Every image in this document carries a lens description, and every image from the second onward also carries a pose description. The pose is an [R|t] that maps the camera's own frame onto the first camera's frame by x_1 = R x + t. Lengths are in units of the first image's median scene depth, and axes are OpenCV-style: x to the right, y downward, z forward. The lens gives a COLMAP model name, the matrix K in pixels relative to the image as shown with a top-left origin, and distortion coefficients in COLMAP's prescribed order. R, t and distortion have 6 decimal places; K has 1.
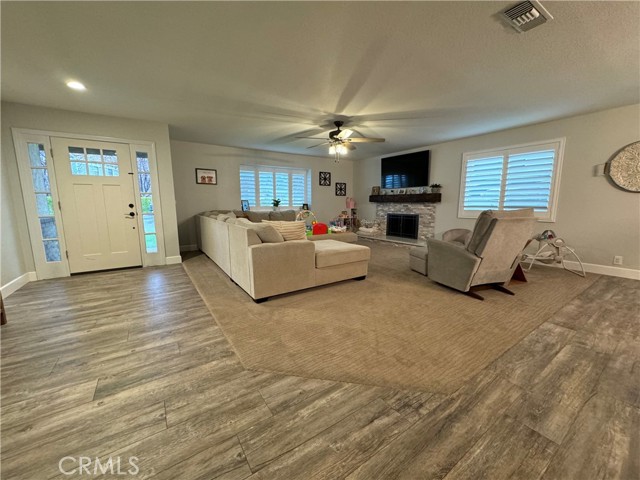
lens RADIAL K [[253.9, 0, 319.8], [0, 253.9, 239.3], [0, 0, 1]] dist [0.000640, 0.000563]
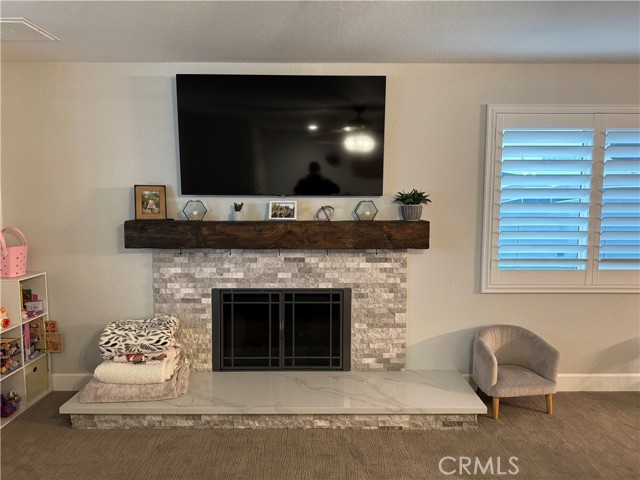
lens RADIAL K [[447.2, 0, 320.7], [0, 447.2, 239.6], [0, 0, 1]] dist [0.072047, 0.000004]
pose [[0.552640, -0.065658, 0.830830, -0.065443], [0.117004, 0.993131, 0.000657, -0.156119], [-0.825166, 0.096848, 0.556526, 0.713915]]
